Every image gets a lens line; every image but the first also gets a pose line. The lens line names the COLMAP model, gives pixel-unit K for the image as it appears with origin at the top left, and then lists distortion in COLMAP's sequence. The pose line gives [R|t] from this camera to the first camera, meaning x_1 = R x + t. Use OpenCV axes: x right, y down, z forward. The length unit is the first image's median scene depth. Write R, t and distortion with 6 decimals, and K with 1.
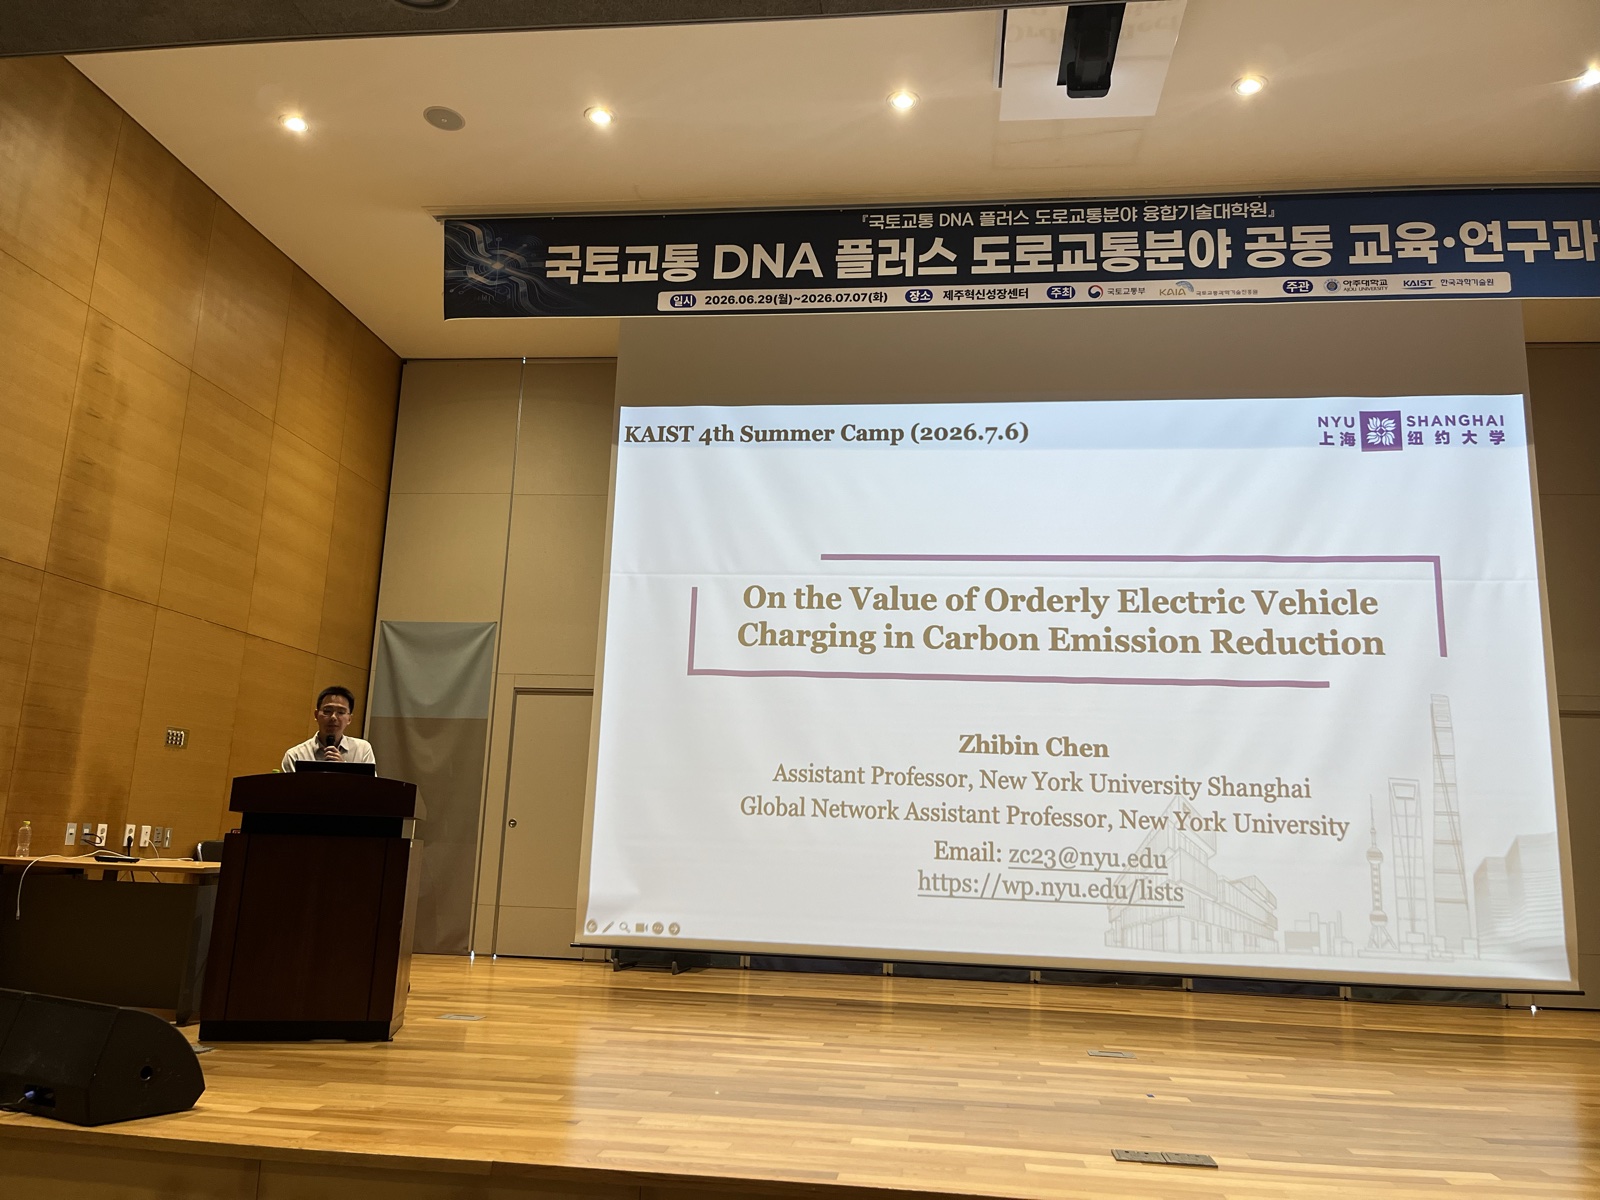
lens RADIAL K [[1203.5, 0, 809.6], [0, 1203.5, 598.8], [0, 0, 1]] dist [0.054624, -0.046077]
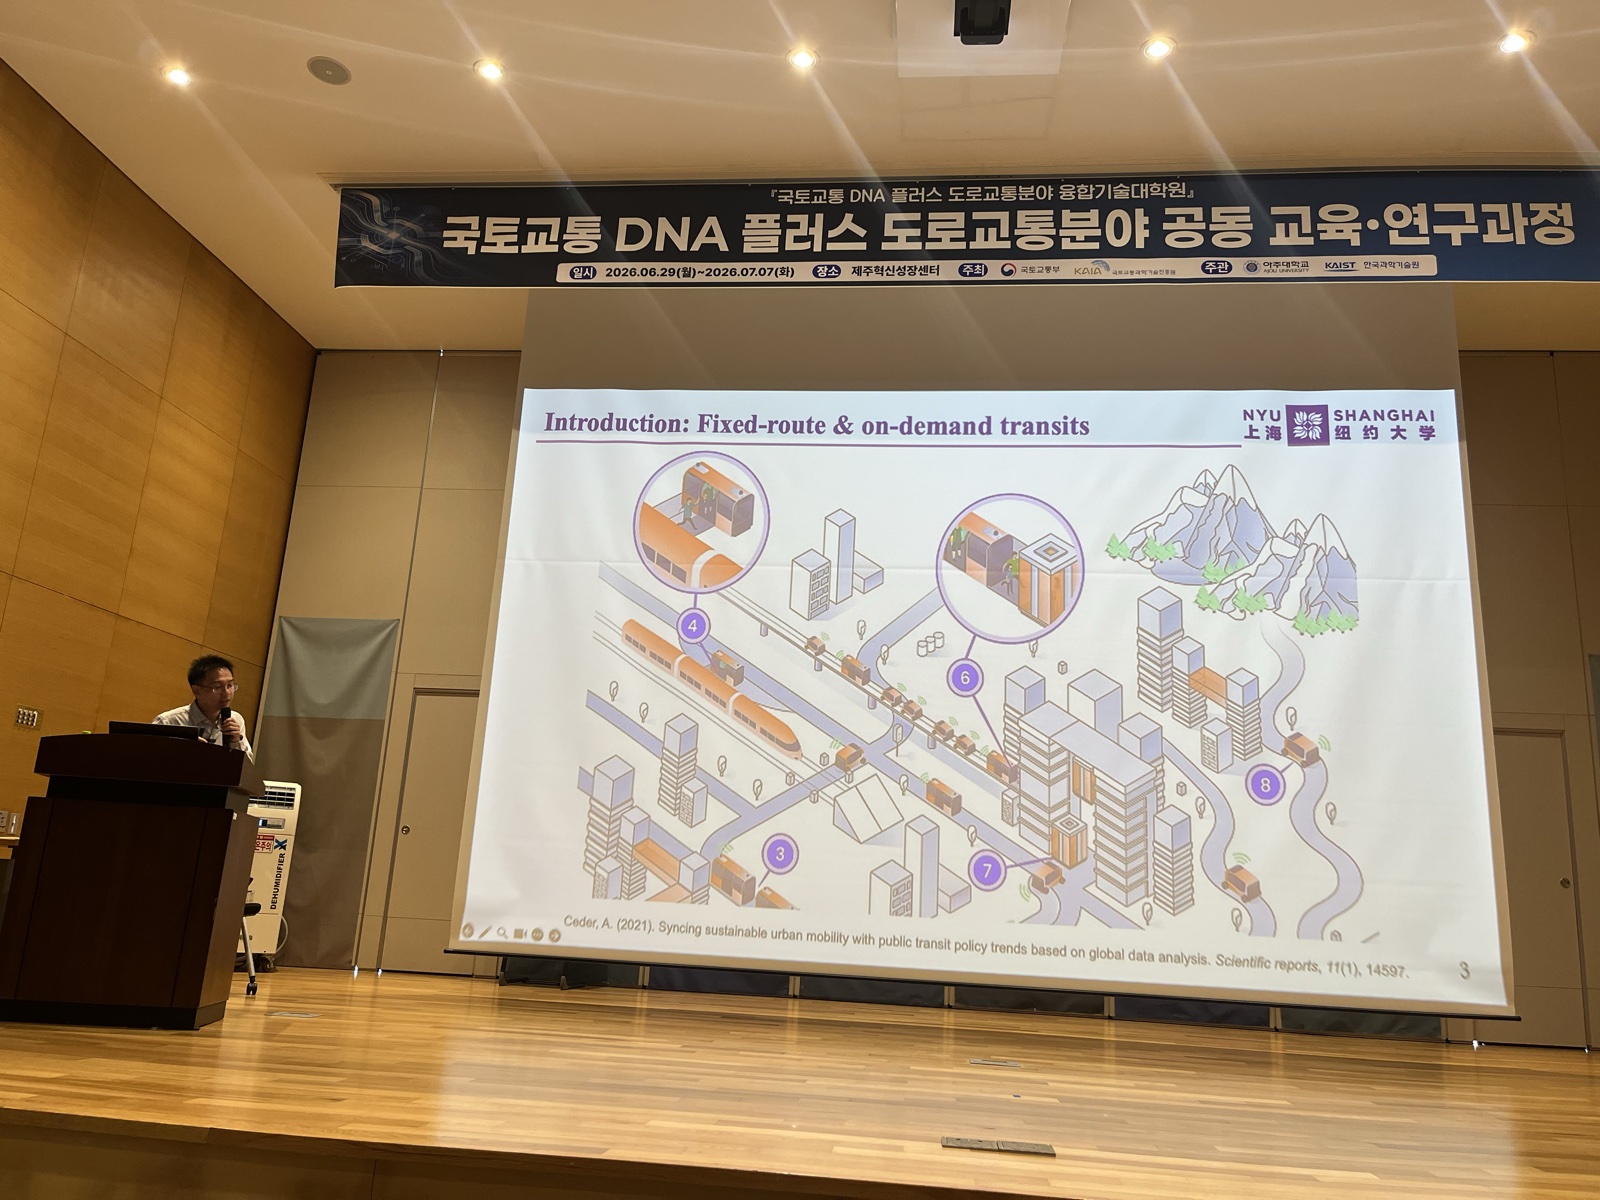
lens RADIAL K [[1203.5, 0, 796.2], [0, 1203.5, 594.9], [0, 0, 1]] dist [0.054624, -0.046077]
pose [[0.999784, 0.020441, 0.003680, 0.067605], [-0.020232, 0.998541, -0.050068, 0.054825], [-0.004698, 0.049982, 0.998739, 0.052056]]
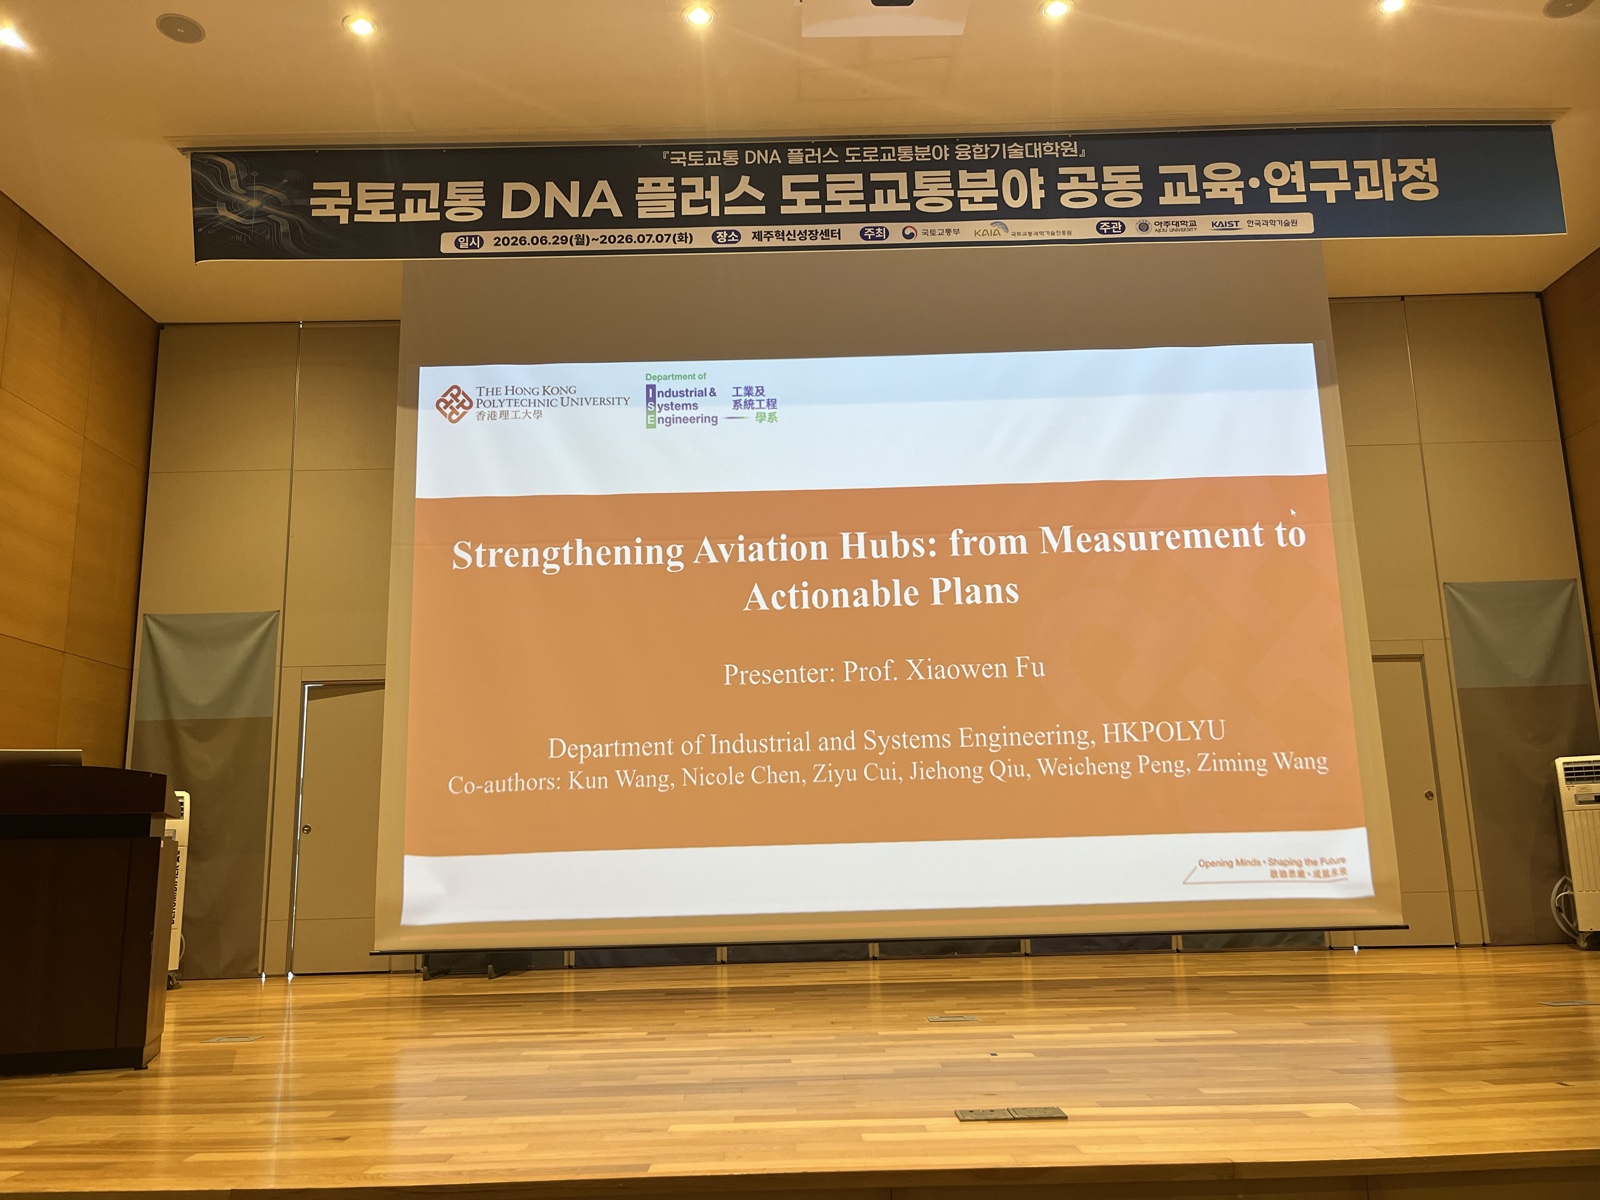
lens RADIAL K [[1203.5, 0, 797.0], [0, 1203.5, 611.8], [0, 0, 1]] dist [0.054624, -0.046077]
pose [[0.991210, -0.036122, 0.127272, 0.014585], [0.035336, 0.999340, 0.008432, 0.034426], [-0.127492, -0.003860, 0.991832, 0.058580]]
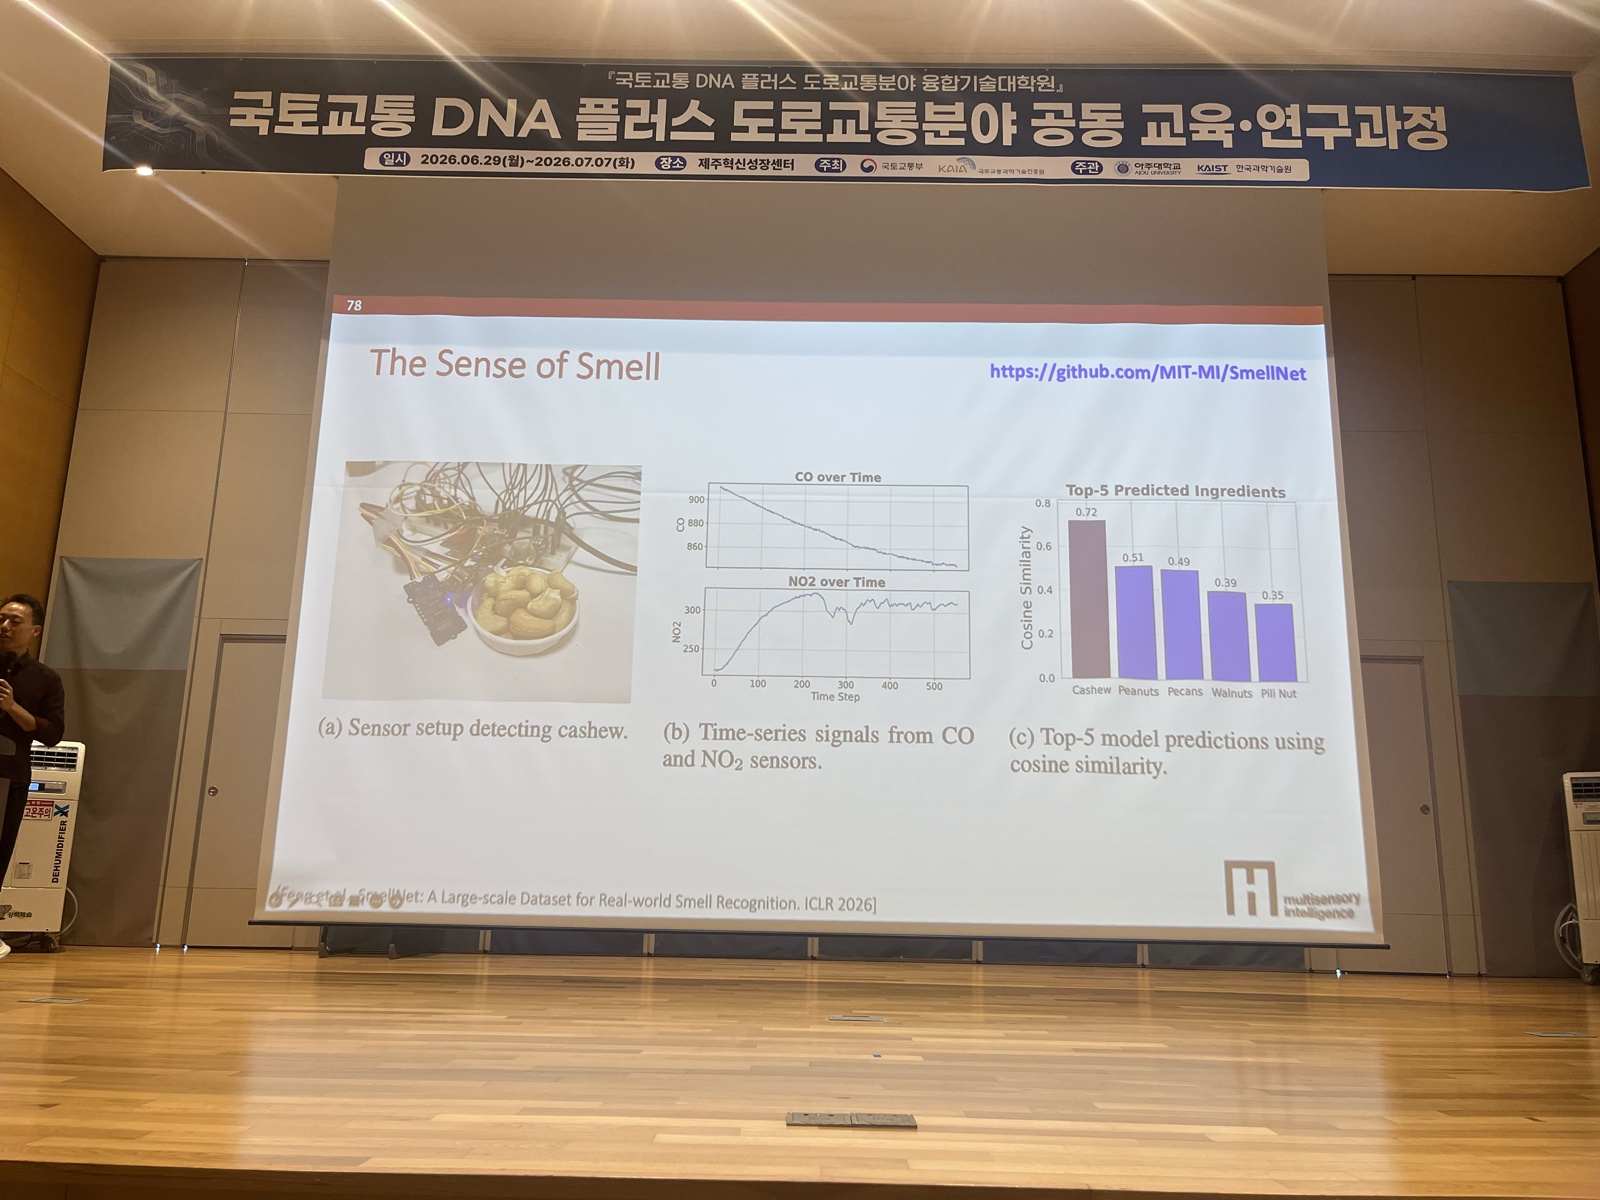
lens RADIAL K [[1203.5, 0, 791.7], [0, 1203.5, 592.4], [0, 0, 1]] dist [0.054624, -0.046077]
pose [[0.994303, 0.008660, 0.106243, 0.086687], [-0.006729, 0.999806, -0.018519, 0.074070], [-0.106382, 0.017698, 0.994168, 0.126623]]
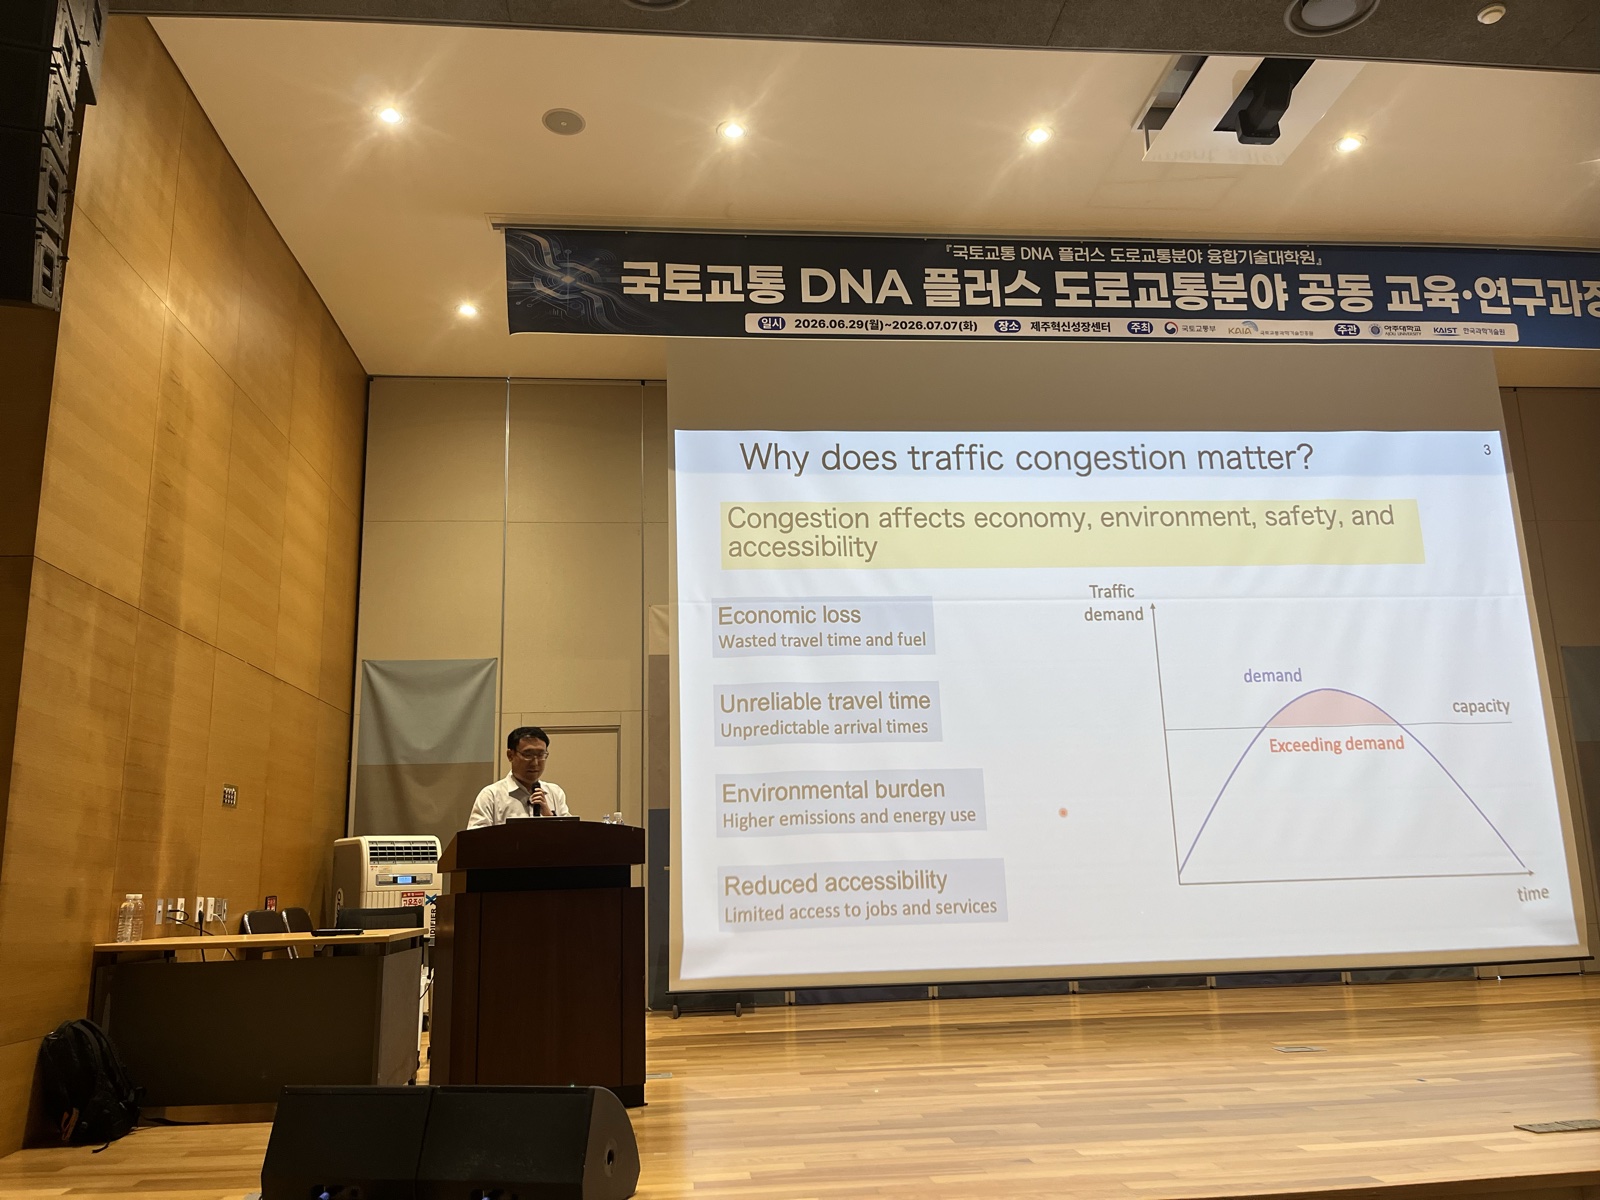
lens RADIAL K [[1203.5, 0, 805.9], [0, 1203.5, 615.4], [0, 0, 1]] dist [0.054624, -0.046077]
pose [[0.975305, -0.017925, 0.220132, -0.303430], [0.020350, 0.999755, -0.008755, -0.000974], [-0.219921, 0.013019, 0.975431, 0.044222]]
